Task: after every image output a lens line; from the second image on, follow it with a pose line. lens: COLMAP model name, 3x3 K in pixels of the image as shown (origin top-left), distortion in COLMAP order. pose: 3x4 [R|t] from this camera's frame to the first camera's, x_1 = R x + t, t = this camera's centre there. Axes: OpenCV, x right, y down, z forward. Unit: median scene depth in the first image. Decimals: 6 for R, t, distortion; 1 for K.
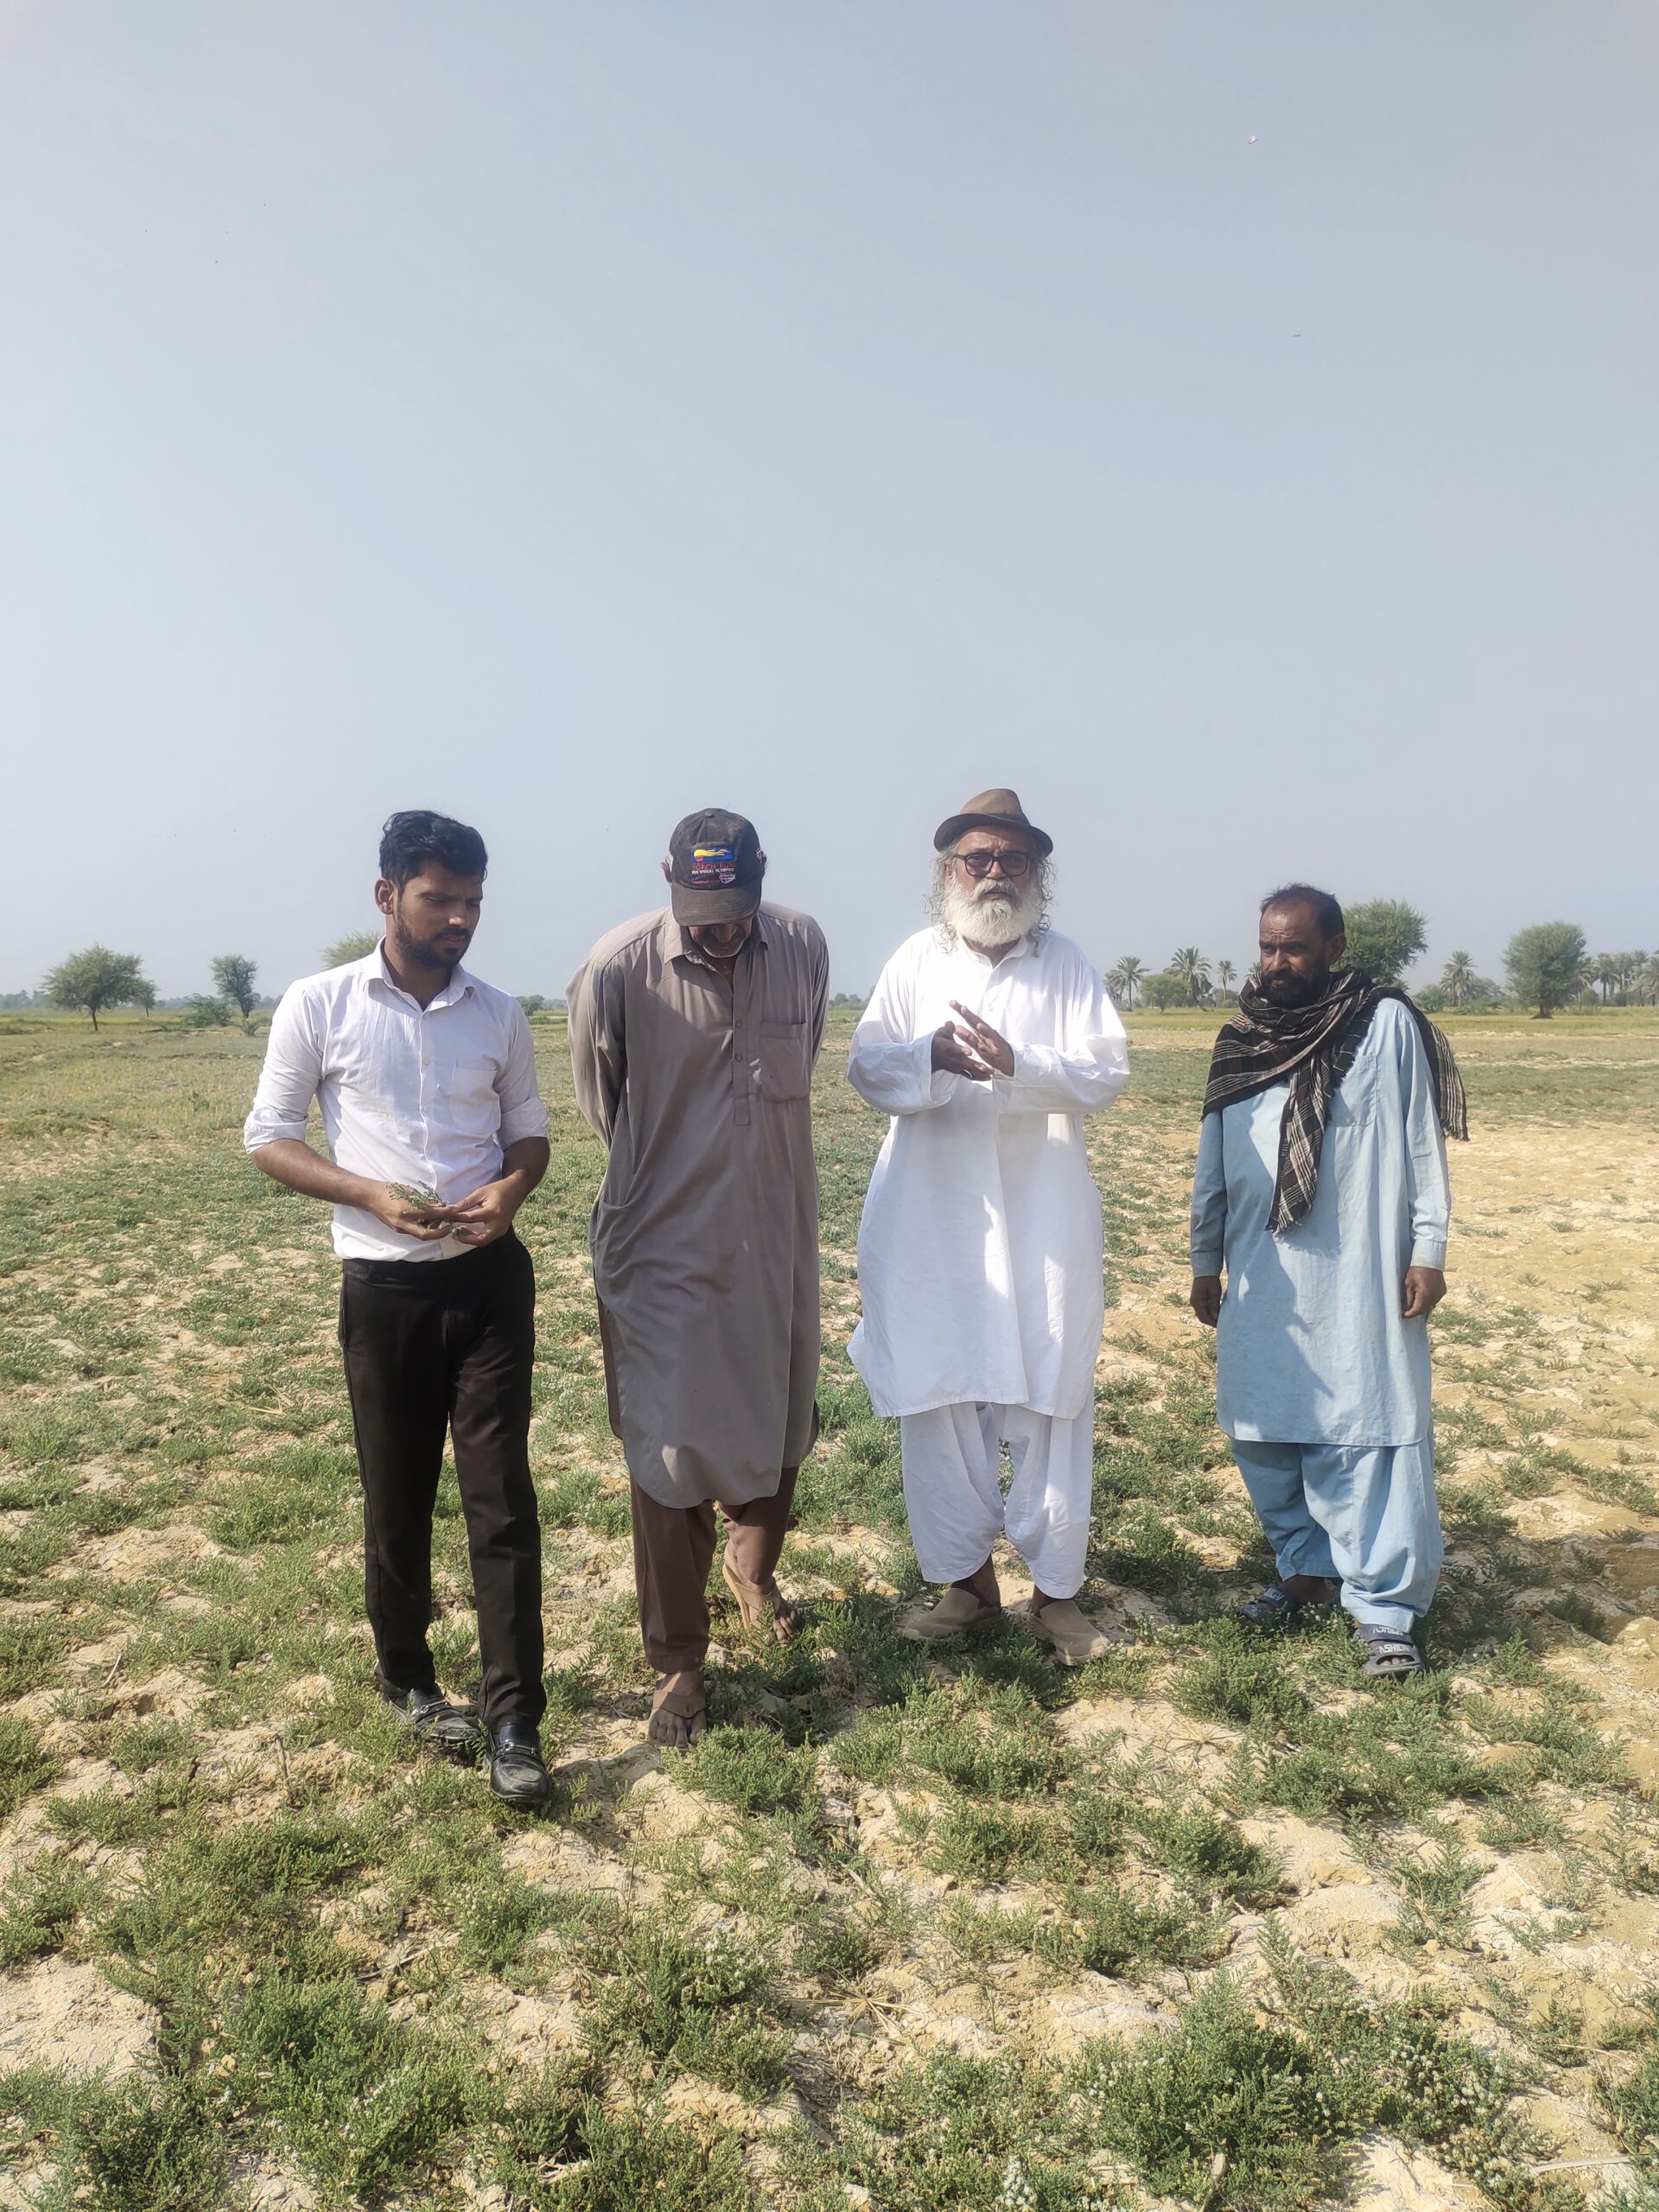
lens RADIAL K [[1657.8, 0, 848.6], [0, 1657.8, 1127.7], [0, 0, 1]] dist [0.057564, -0.062830]
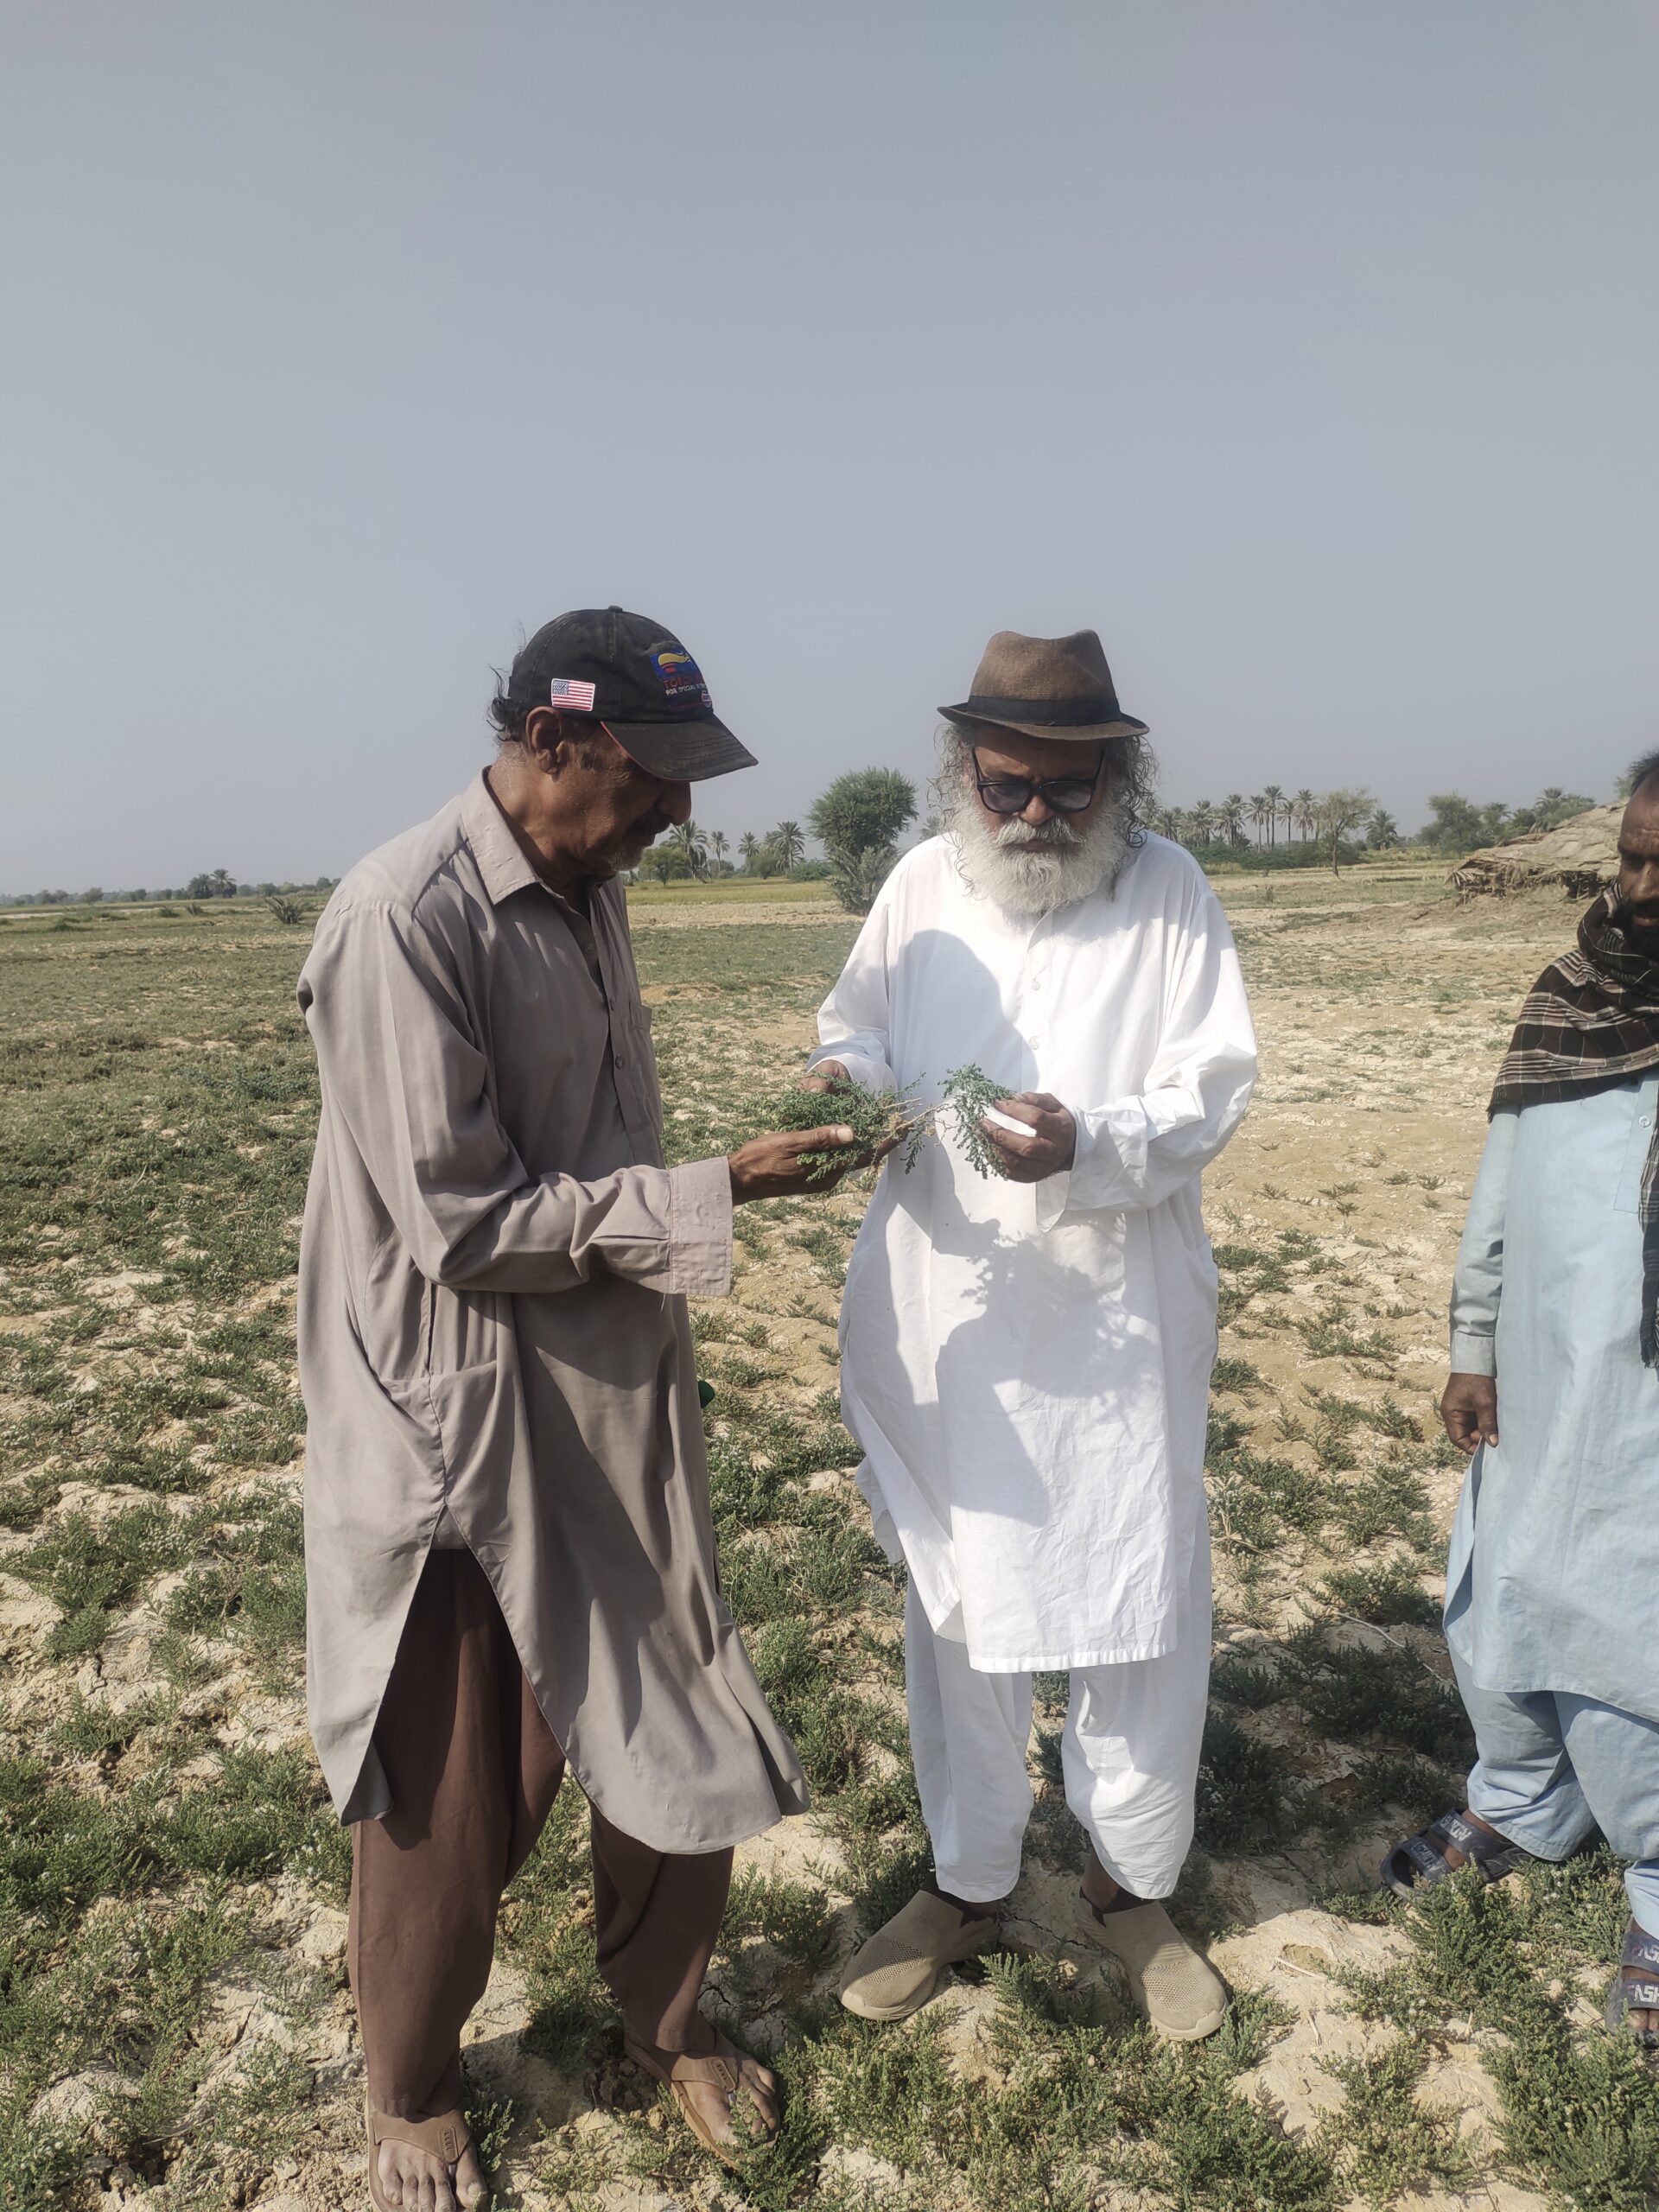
lens RADIAL K [[1671.0, 0, 847.5], [0, 1671.0, 1109.2], [0, 0, 1]] dist [0.054785, -0.058606]
pose [[0.956168, -0.077983, 0.282243, -0.133535], [0.060412, 0.995685, 0.070443, -0.065675], [-0.286518, -0.050304, 0.956753, 0.427178]]
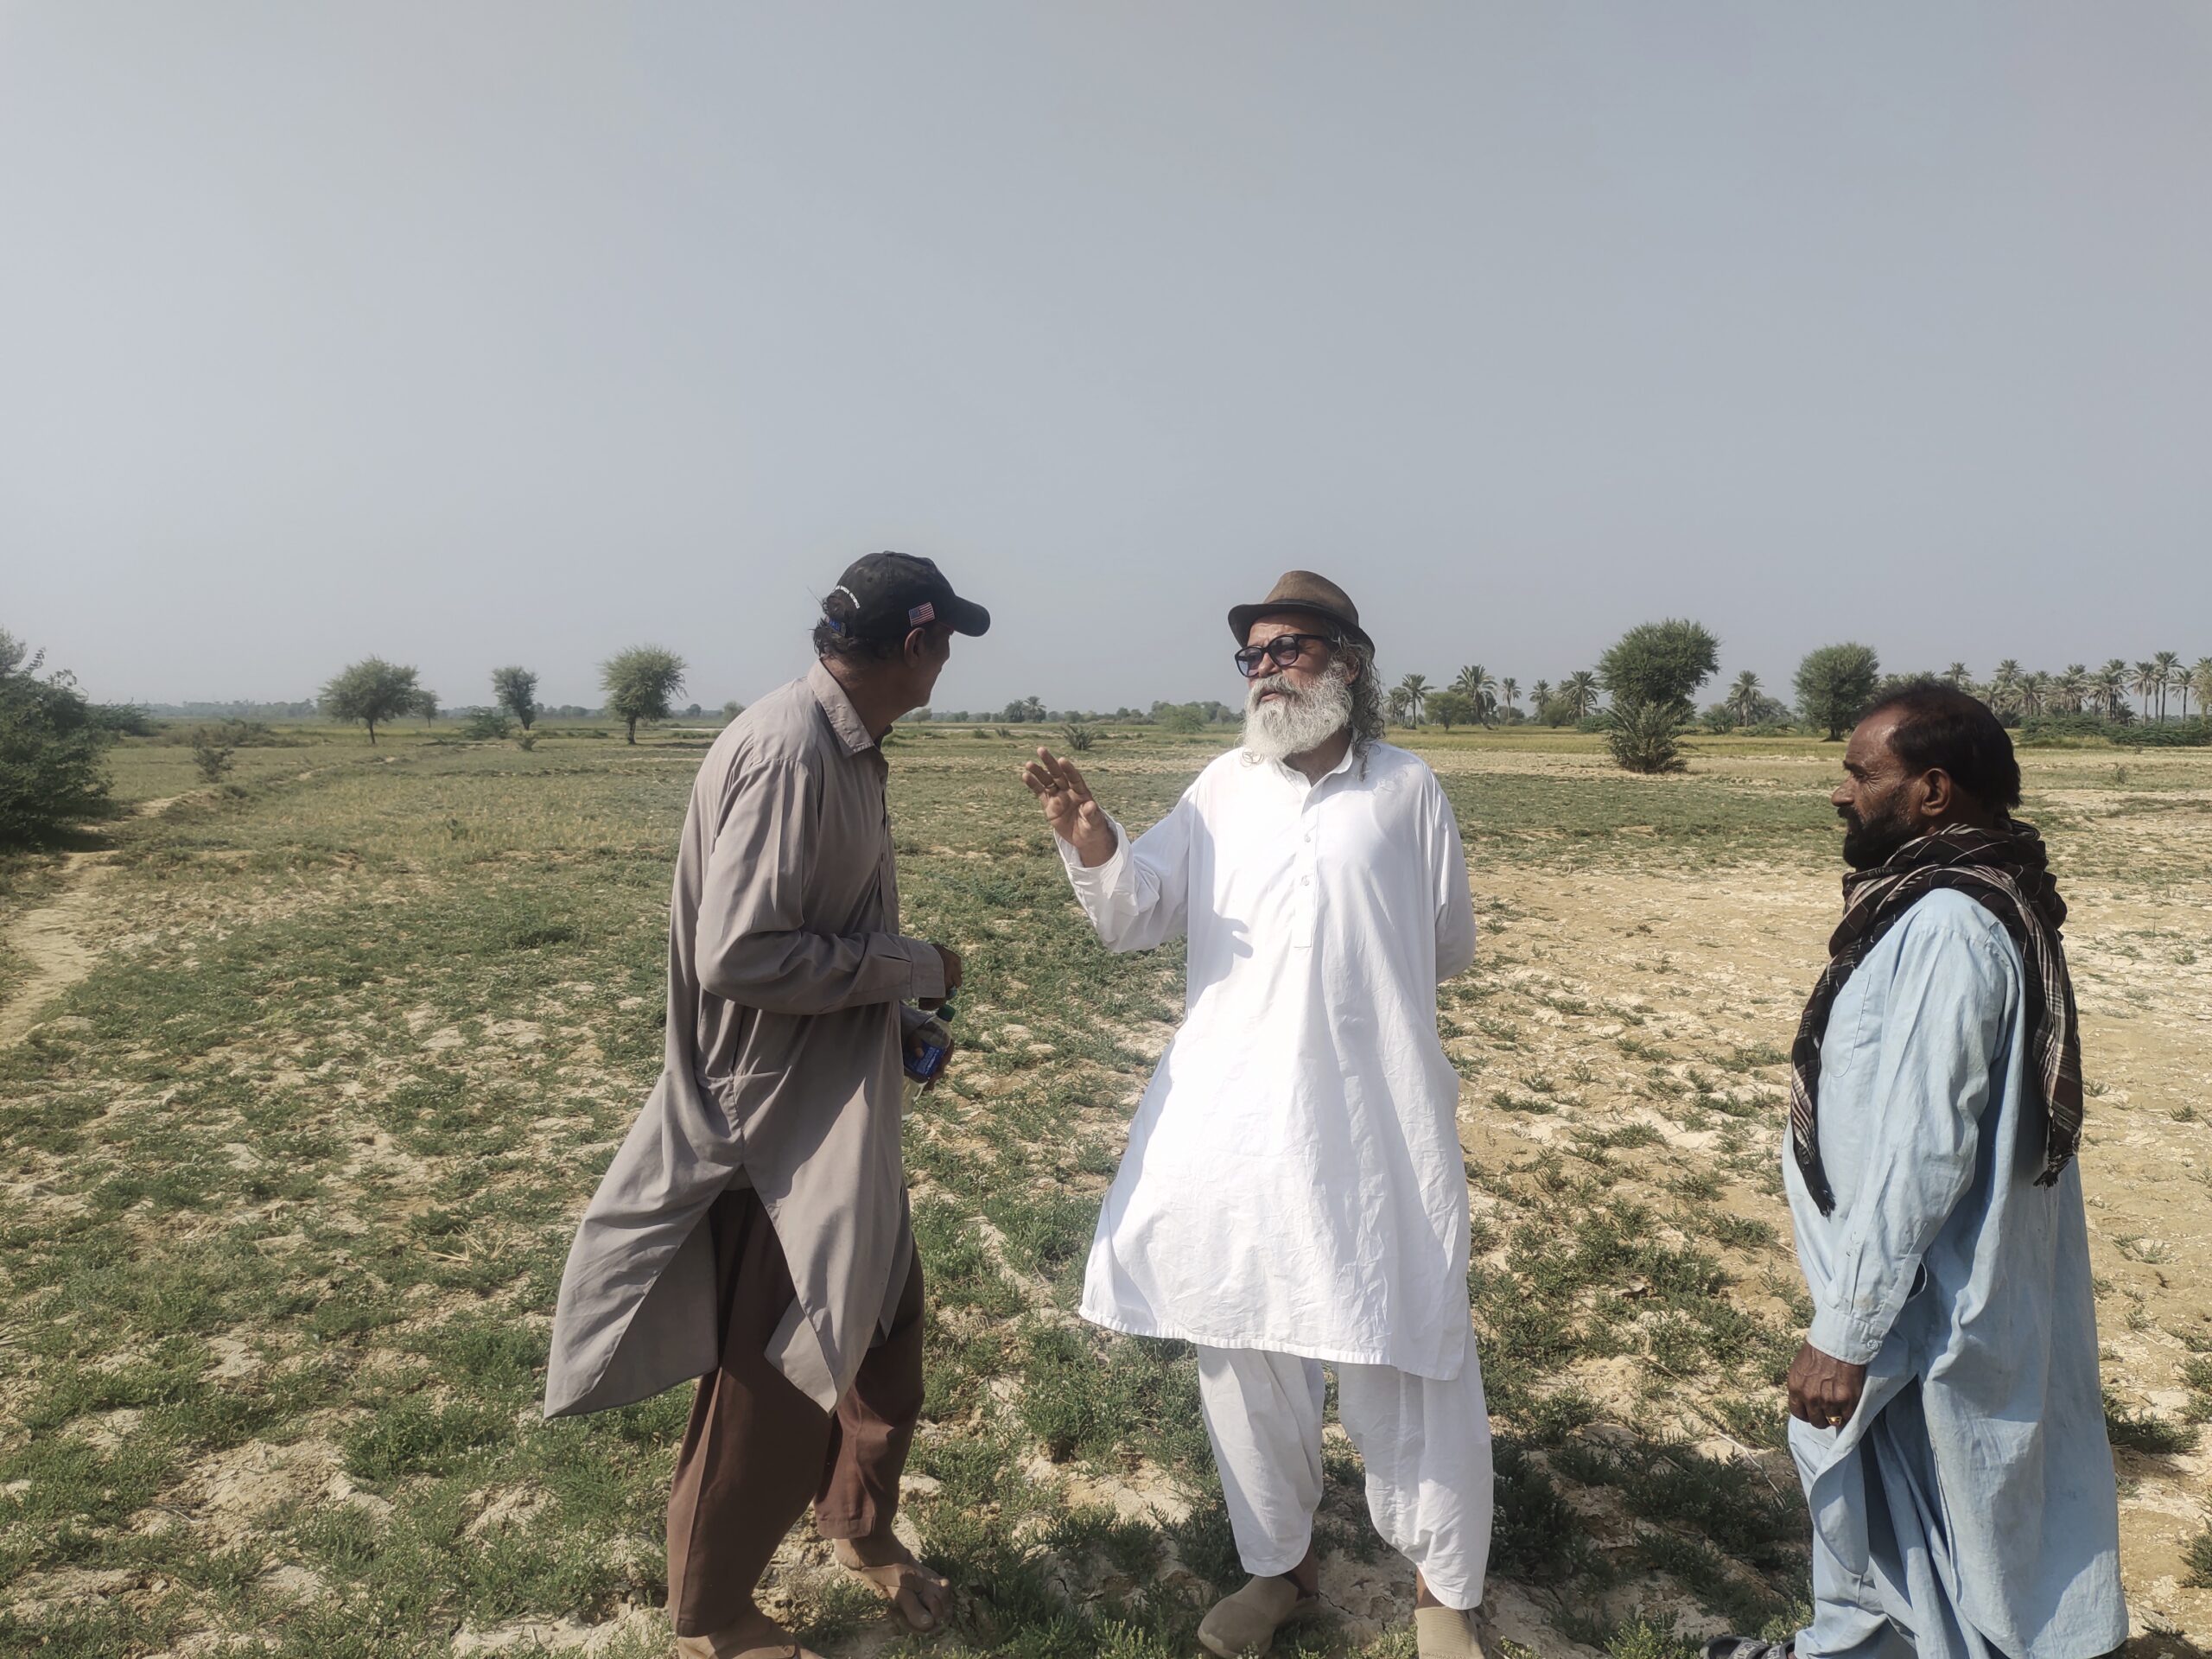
lens RADIAL K [[1665.1, 0, 1106.0], [0, 1665.1, 829.5], [0, 0, 1]] dist [0.056577, -0.053804]
pose [[0.999849, 0.010007, -0.014202, -0.006926], [-0.010123, 0.999916, -0.008150, -0.063221], [0.014119, 0.008293, 0.999866, 0.207794]]
